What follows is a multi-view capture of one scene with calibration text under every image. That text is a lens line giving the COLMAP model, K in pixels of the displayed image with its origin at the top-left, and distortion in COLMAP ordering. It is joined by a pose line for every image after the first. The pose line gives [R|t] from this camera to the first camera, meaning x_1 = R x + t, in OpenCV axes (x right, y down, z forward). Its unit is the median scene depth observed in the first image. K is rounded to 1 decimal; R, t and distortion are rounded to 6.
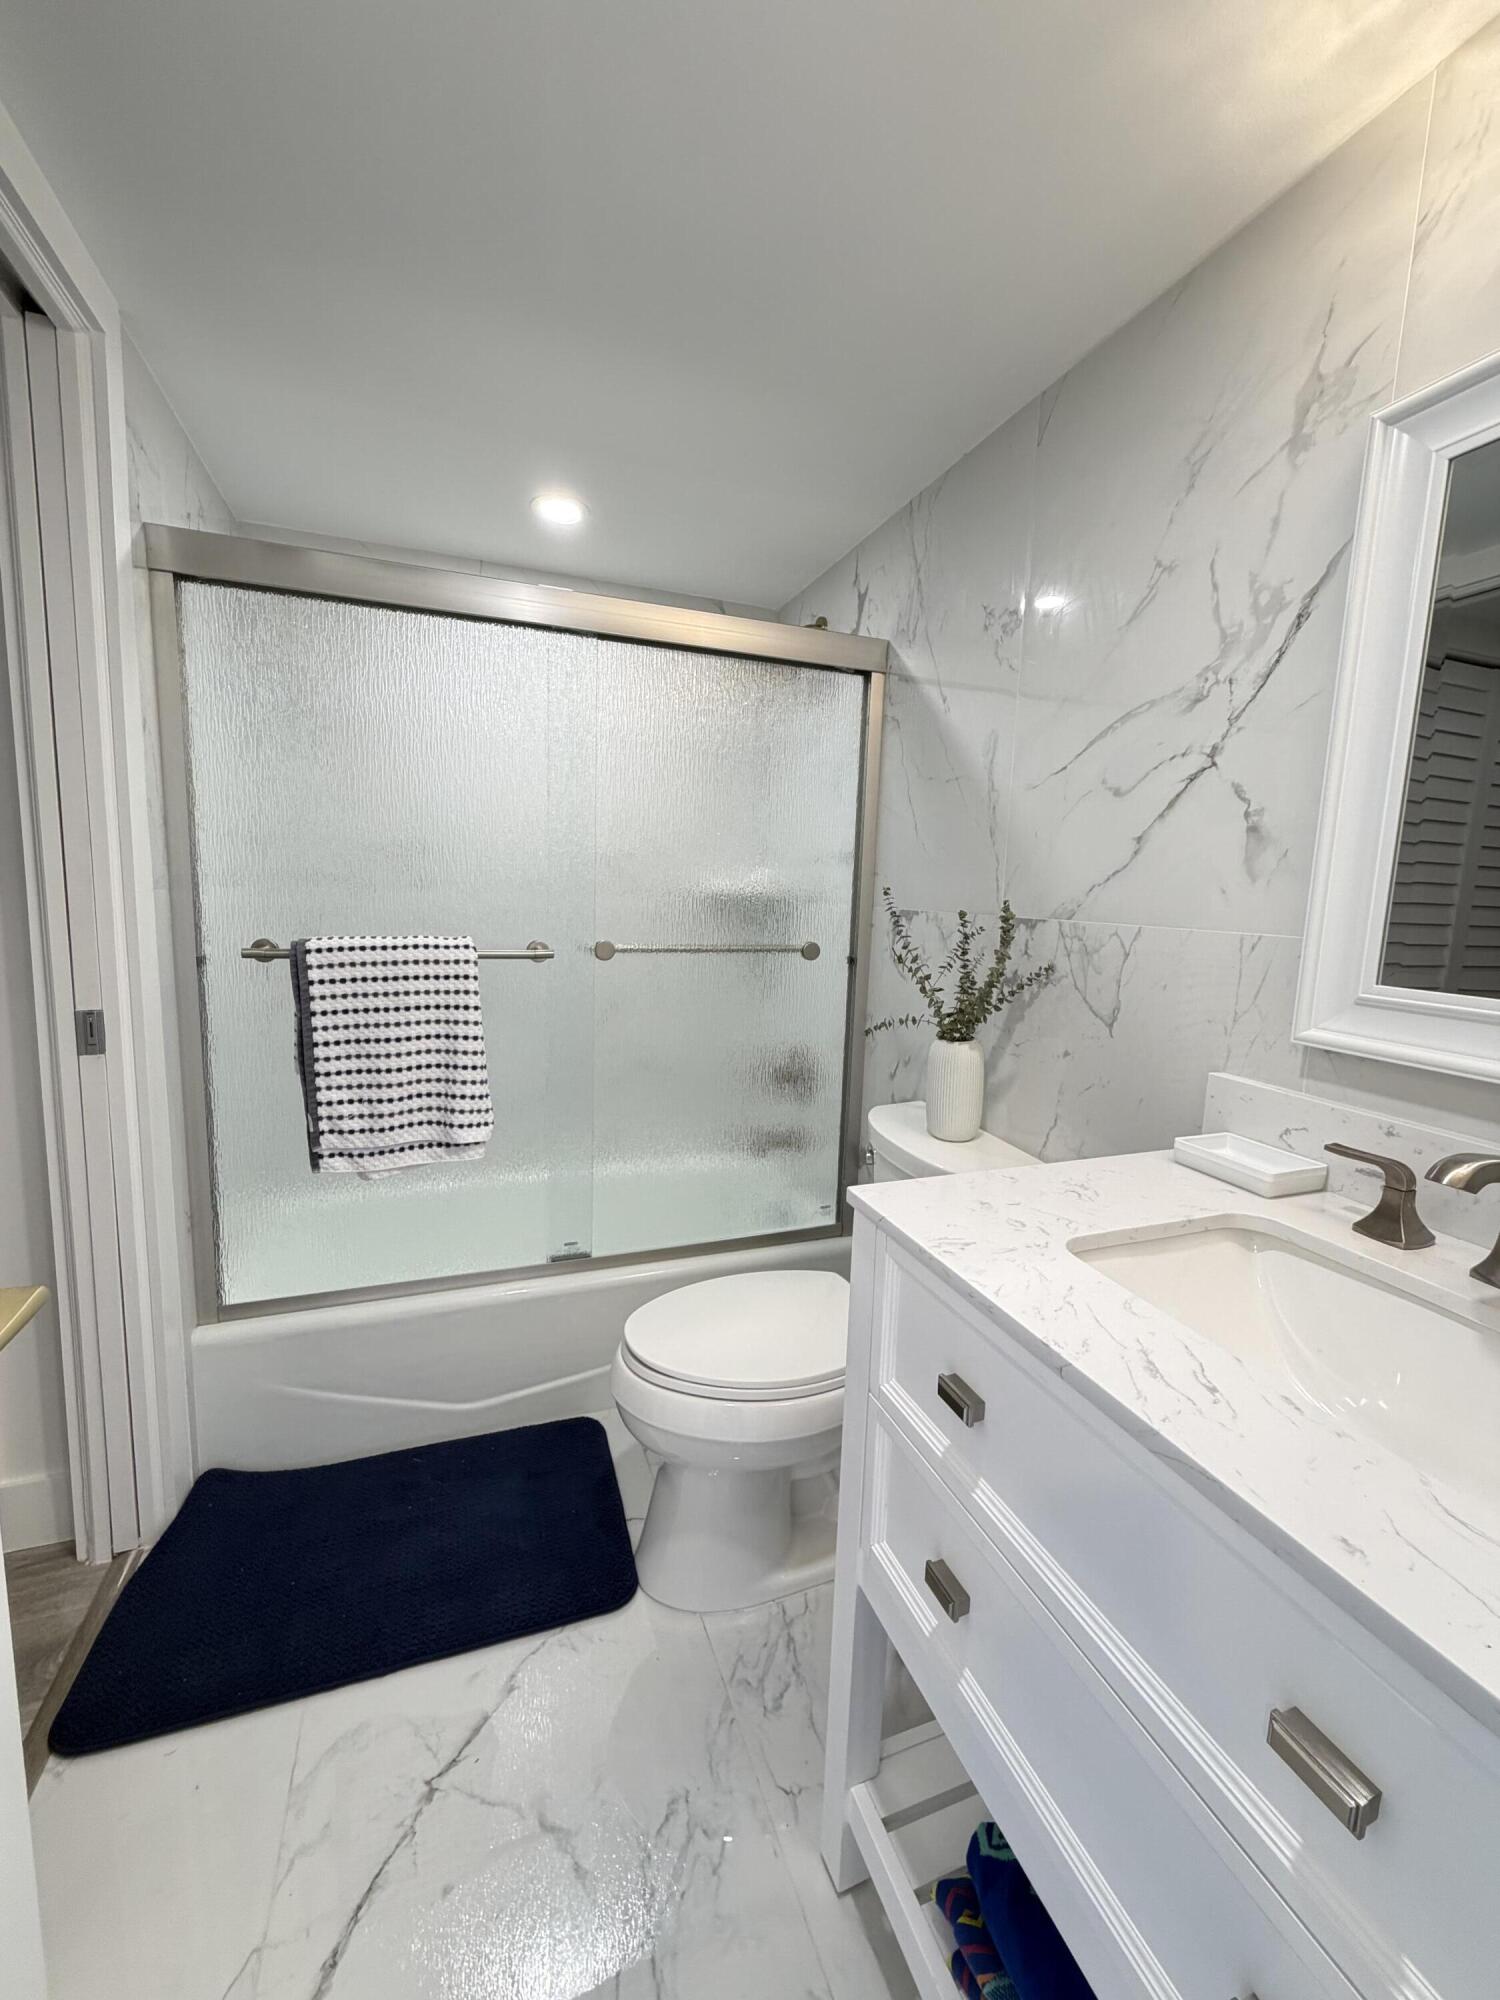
lens RADIAL K [[799.4, 0, 750.0], [0, 799.4, 1000.0], [0, 0, 1]] dist [-0.001301, 0.000112]
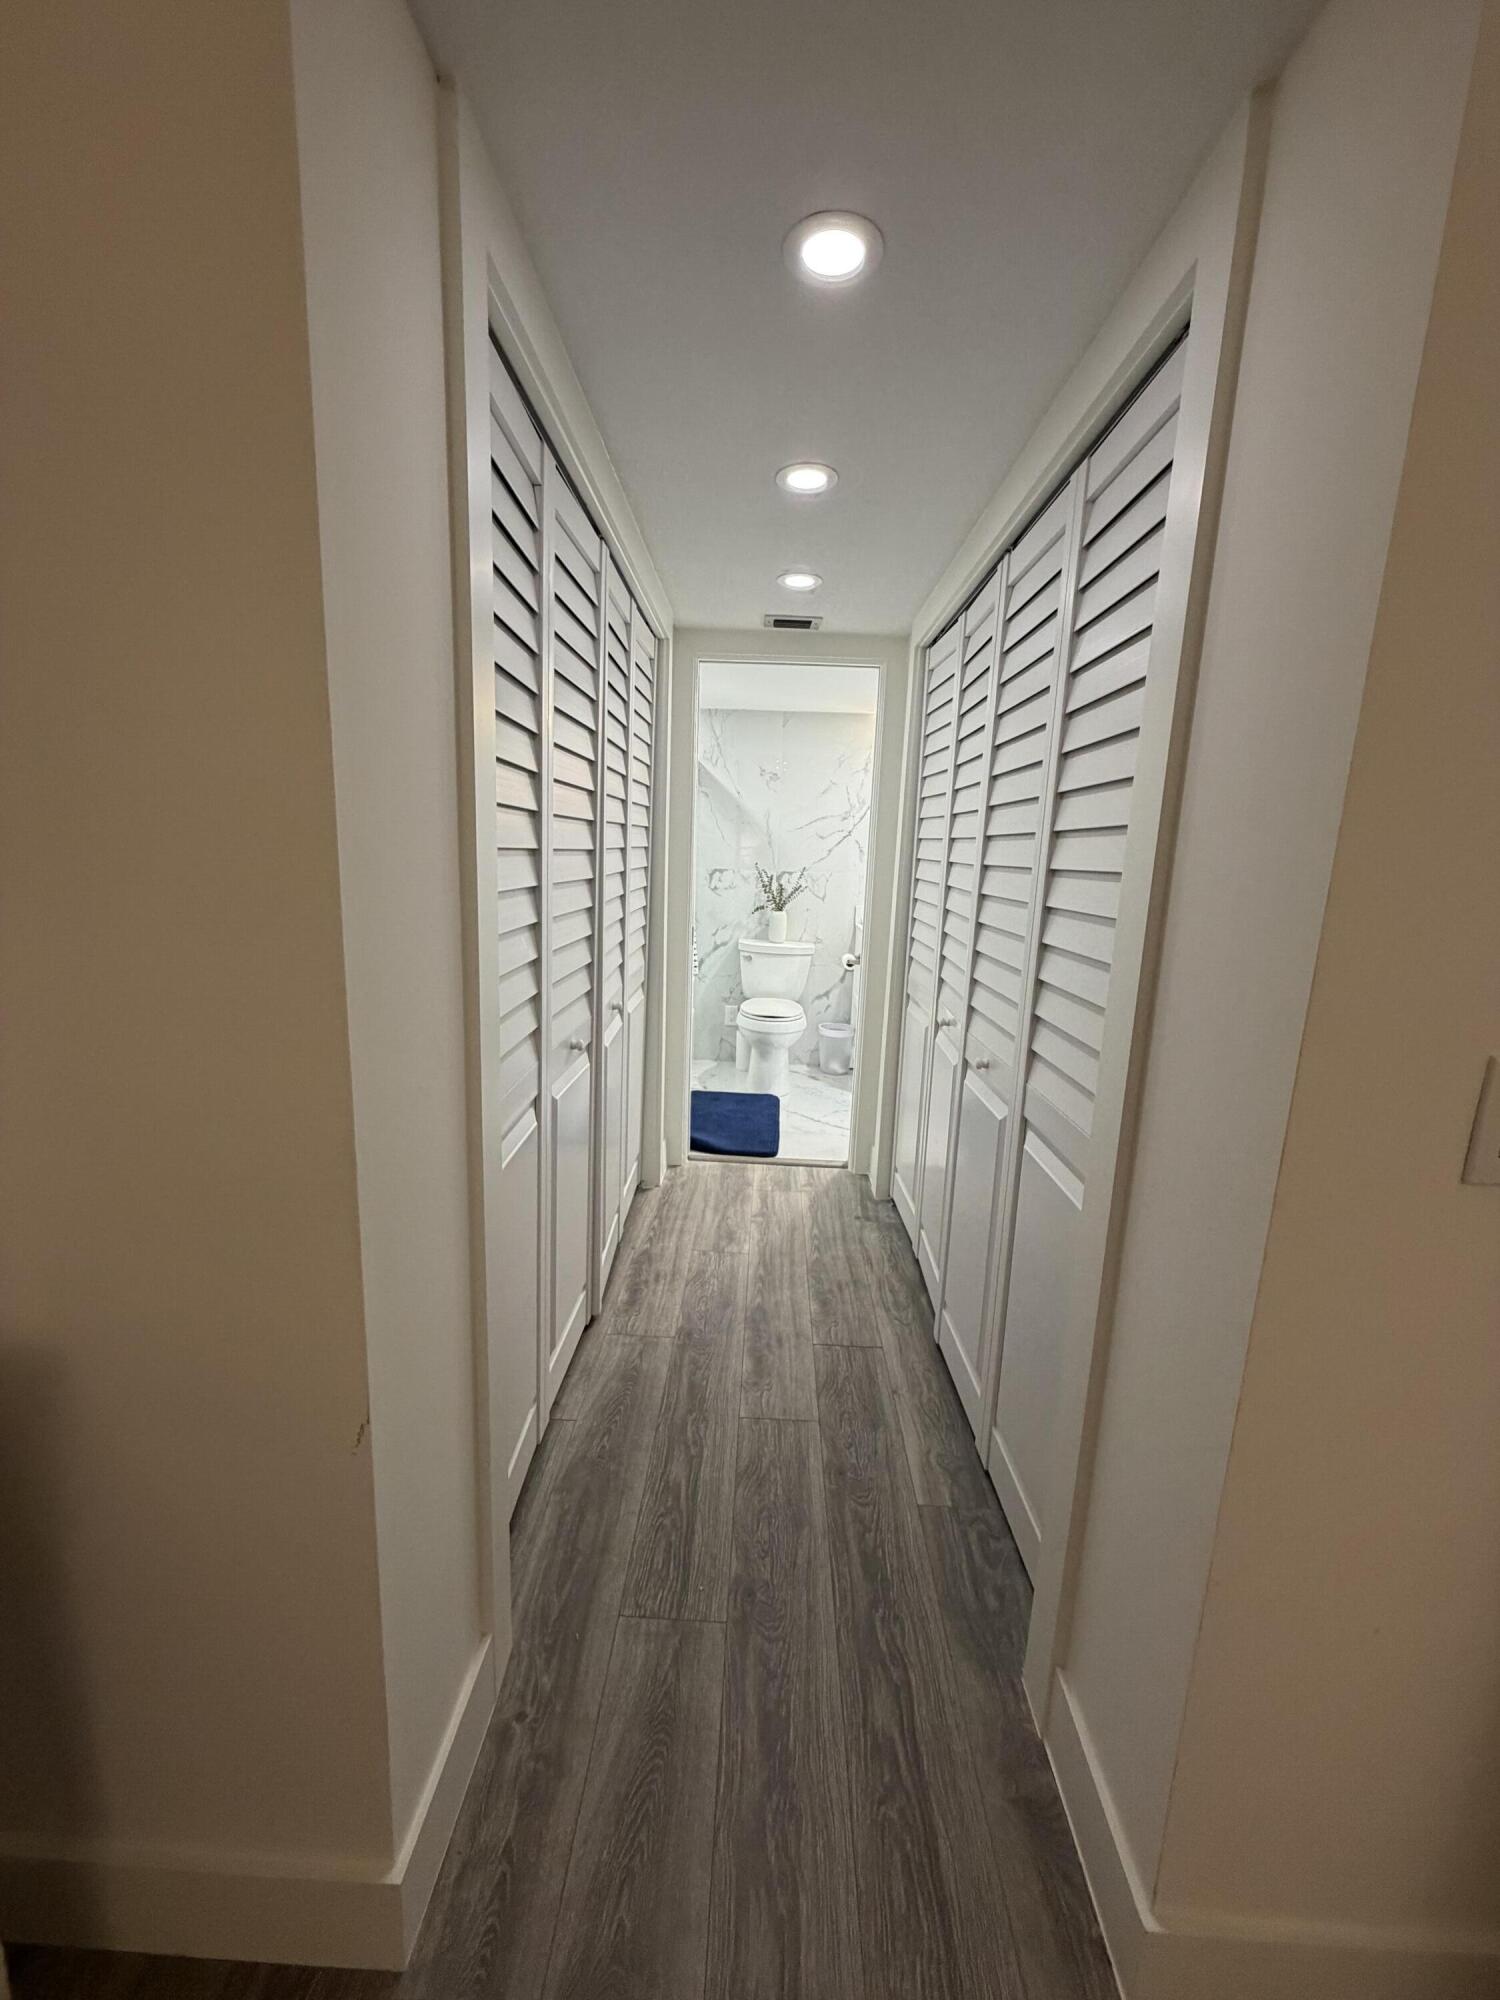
lens RADIAL K [[799.4, 0, 750.0], [0, 799.4, 1000.0], [0, 0, 1]] dist [-0.001301, 0.000112]
pose [[0.381581, -0.190006, 0.904596, -3.300073], [0.104836, 0.981226, 0.161879, -0.155969], [-0.918371, 0.033064, 0.394337, -0.158160]]
